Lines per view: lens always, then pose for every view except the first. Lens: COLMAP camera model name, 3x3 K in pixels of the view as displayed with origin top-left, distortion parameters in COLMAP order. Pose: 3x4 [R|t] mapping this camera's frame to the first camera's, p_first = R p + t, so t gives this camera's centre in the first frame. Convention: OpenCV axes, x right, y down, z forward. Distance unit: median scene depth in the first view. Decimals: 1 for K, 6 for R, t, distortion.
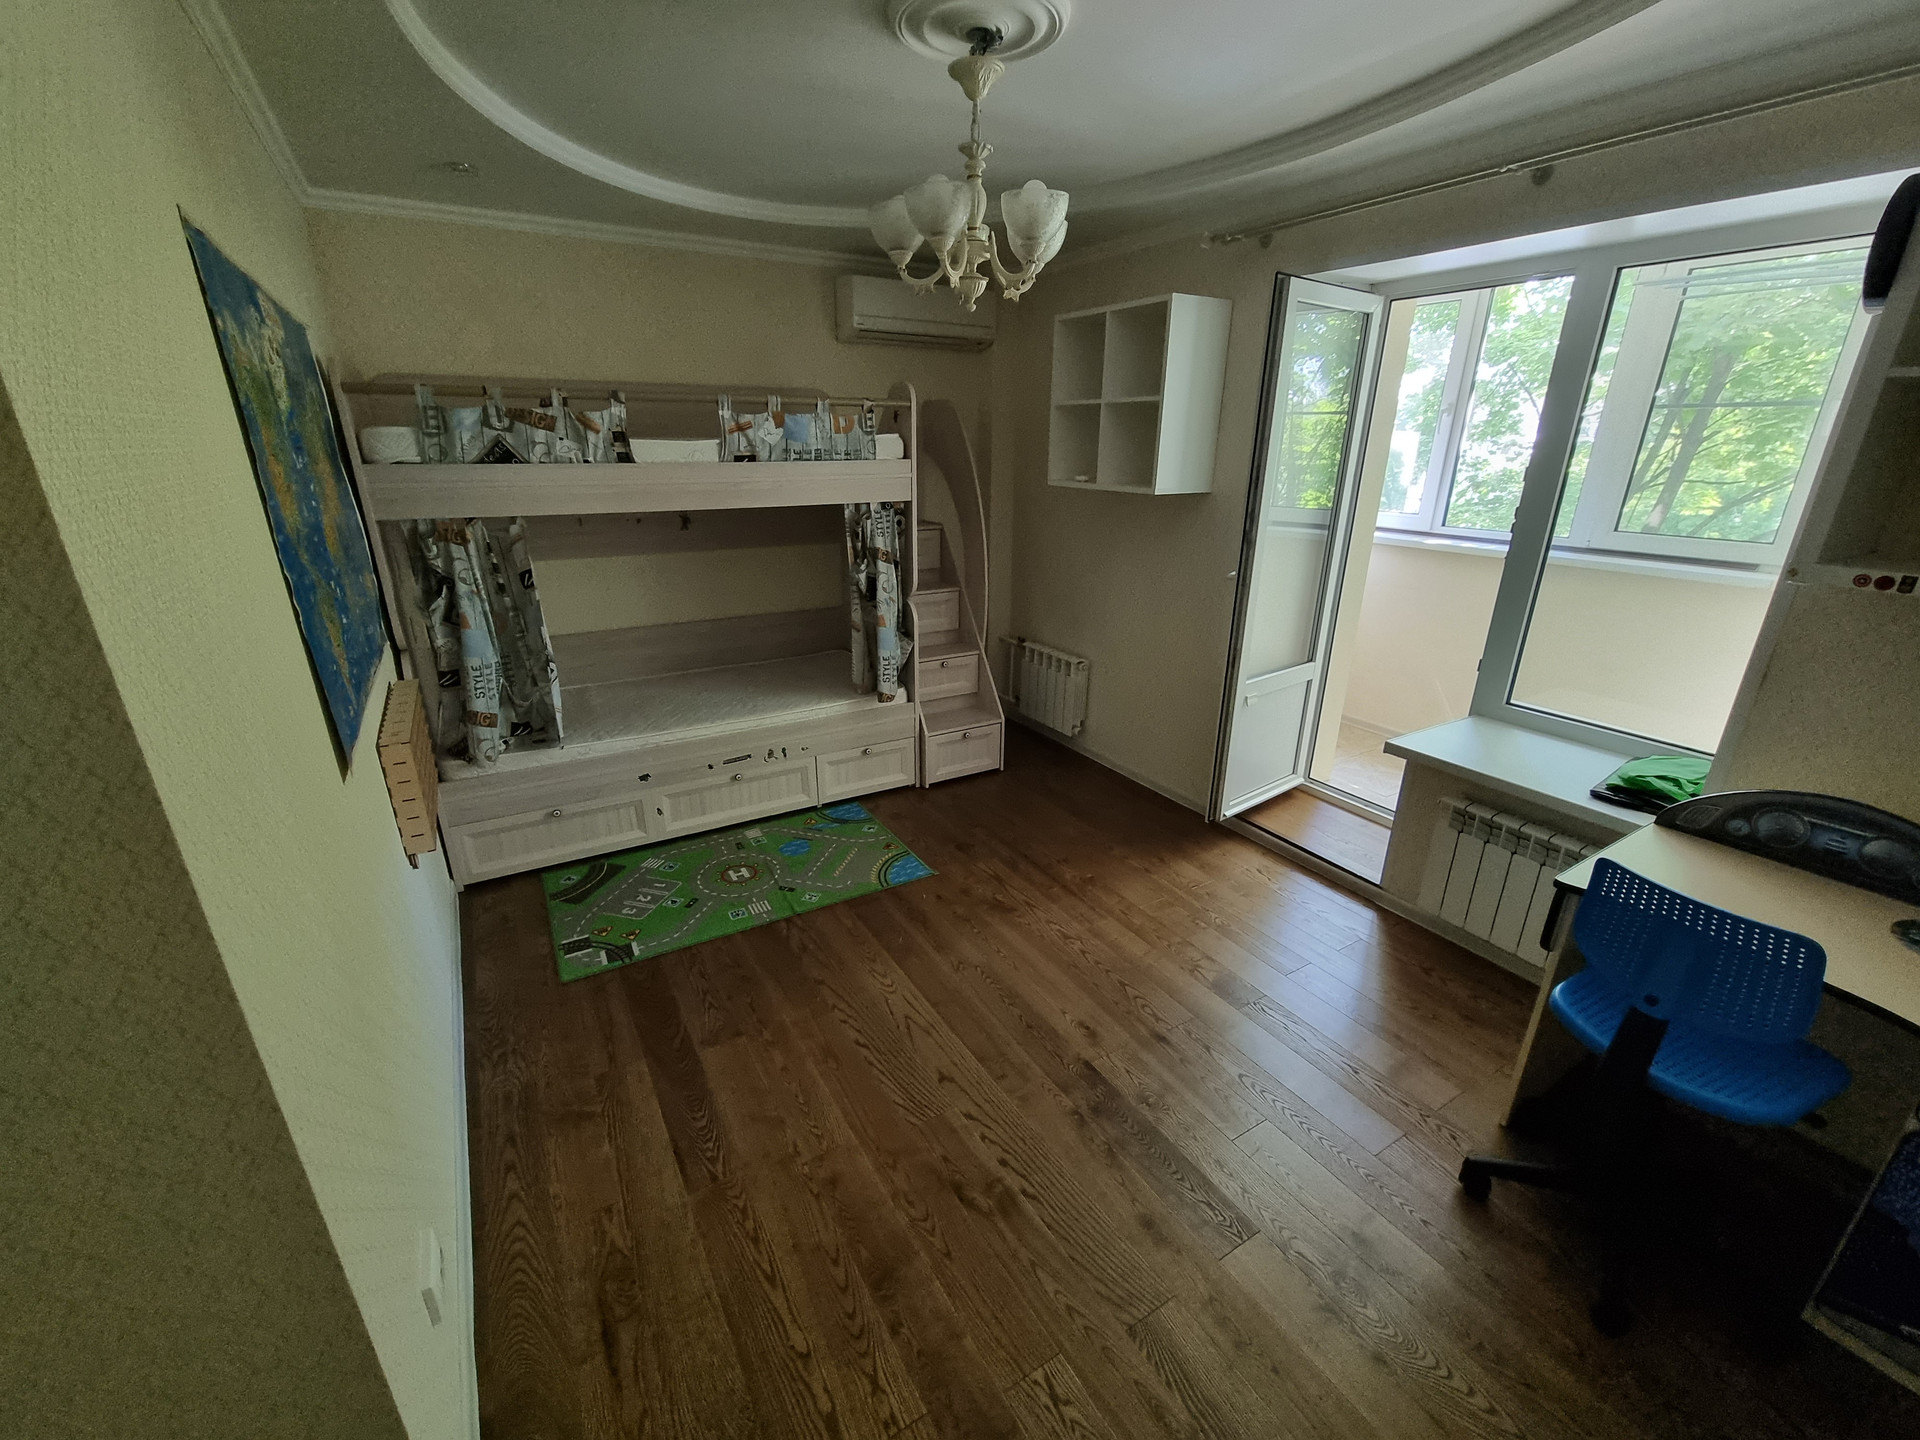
lens RADIAL K [[790.3, 0, 958.9], [0, 790.3, 727.4], [0, 0, 1]] dist [-0.009210, 0.002364]
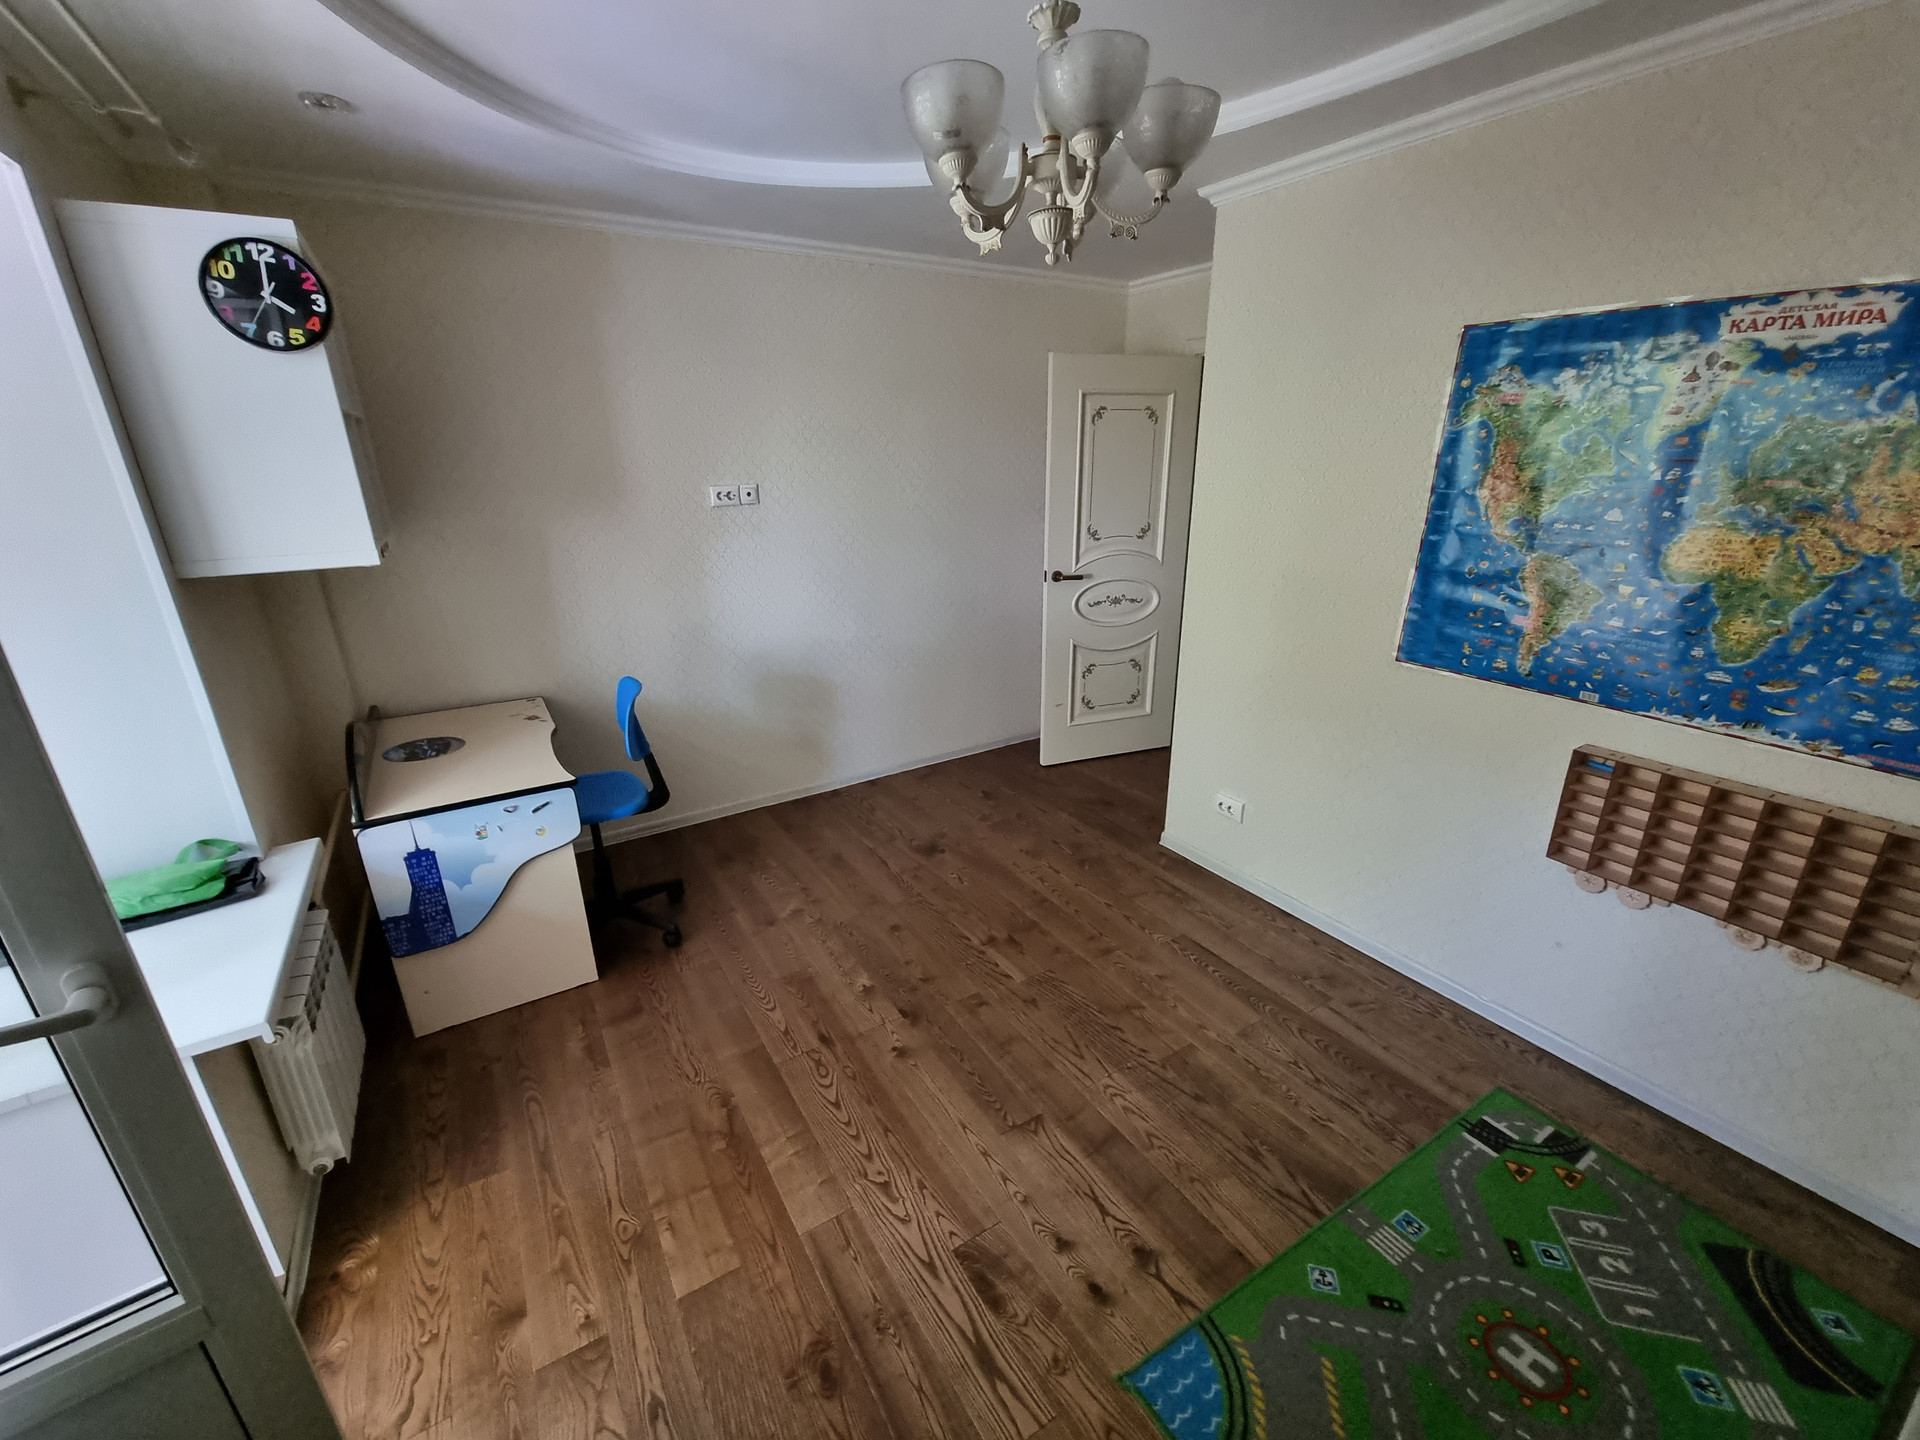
lens RADIAL K [[790.3, 0, 958.9], [0, 790.3, 727.4], [0, 0, 1]] dist [-0.009210, 0.002364]
pose [[-0.999796, 0.009746, -0.017668, 0.087653], [-0.003878, 0.766471, 0.642268, -0.508661], [0.019802, 0.642206, -0.766277, 1.368172]]
